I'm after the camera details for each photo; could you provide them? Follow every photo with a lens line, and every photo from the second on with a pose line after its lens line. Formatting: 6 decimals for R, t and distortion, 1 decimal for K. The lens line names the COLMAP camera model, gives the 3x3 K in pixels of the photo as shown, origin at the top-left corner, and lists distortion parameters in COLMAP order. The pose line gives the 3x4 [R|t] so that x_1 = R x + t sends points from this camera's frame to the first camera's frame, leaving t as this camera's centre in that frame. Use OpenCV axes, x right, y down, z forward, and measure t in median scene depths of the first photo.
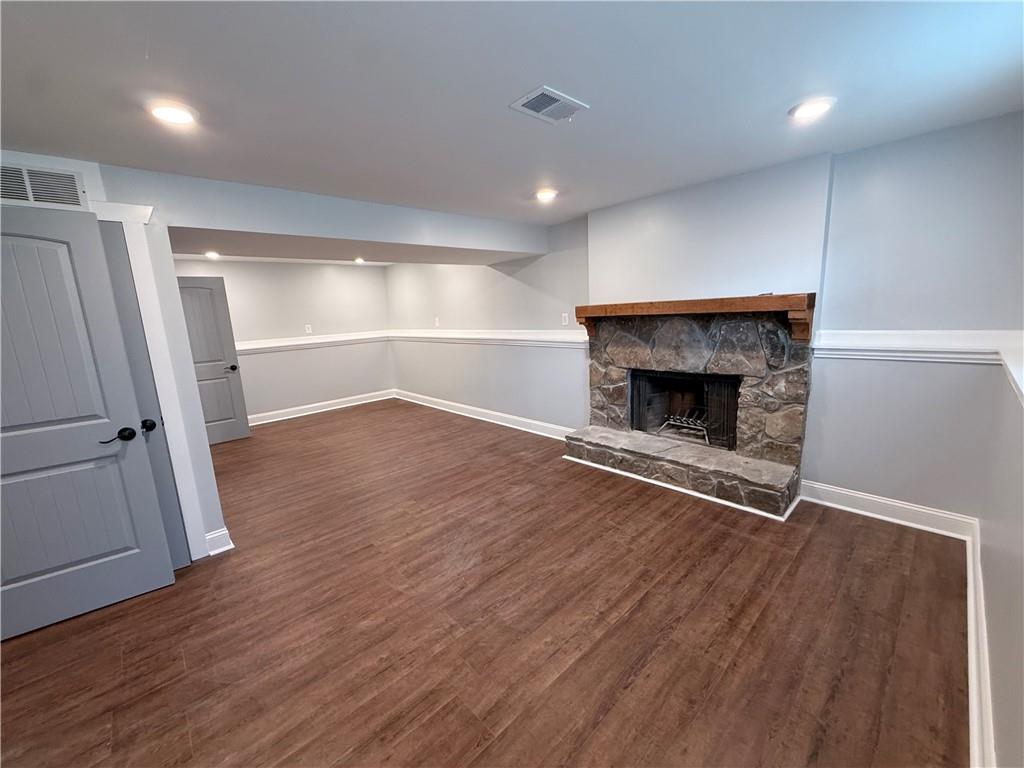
lens RADIAL K [[411.9, 0, 512.0], [0, 411.9, 384.0], [0, 0, 1]] dist [0.002920, 0.000305]
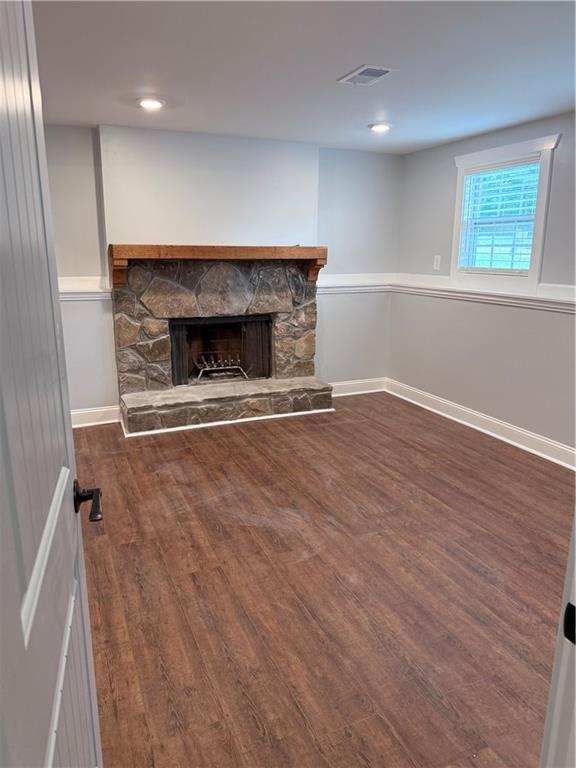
lens RADIAL K [[540.1, 0, 288.0], [0, 540.1, 384.0], [0, 0, 1]] dist [0.092793, -0.004430]
pose [[0.335420, -0.176991, 0.925293, -0.902759], [0.144575, 0.980229, 0.135091, -0.023916], [-0.930909, 0.088462, 0.354377, 0.402991]]
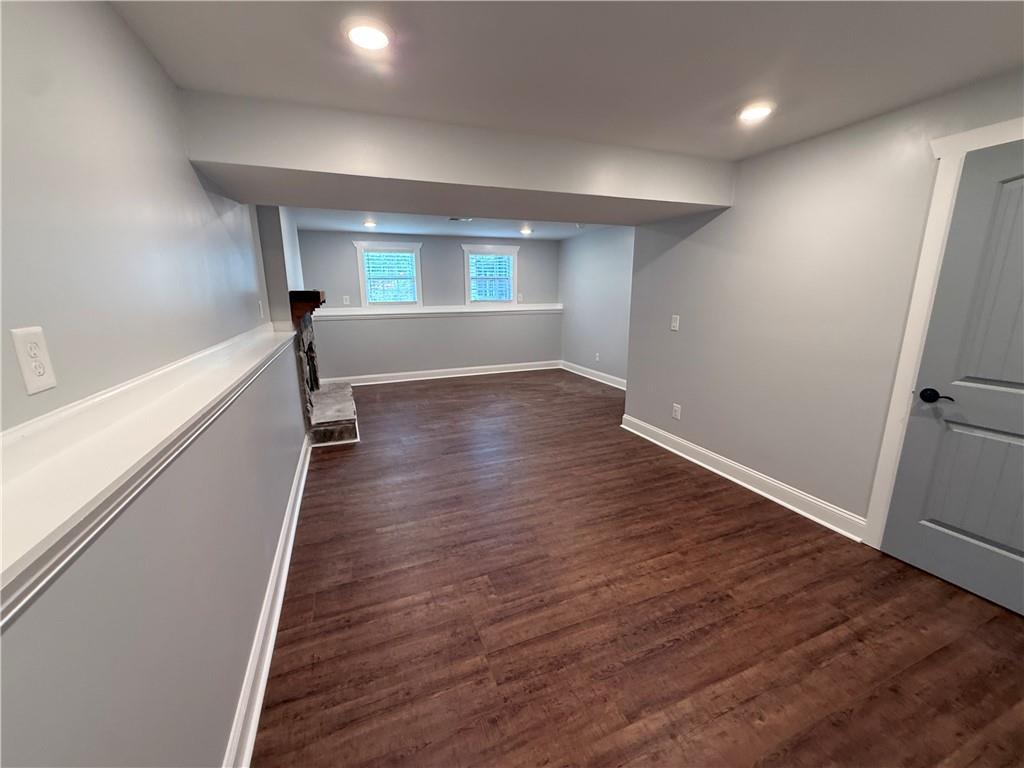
lens RADIAL K [[411.9, 0, 512.0], [0, 411.9, 384.0], [0, 0, 1]] dist [0.002920, 0.000305]
pose [[-0.932134, -0.023566, 0.361347, -0.727034], [0.117597, 0.924095, 0.363620, -0.341096], [-0.342488, 0.381436, -0.858609, 2.092443]]
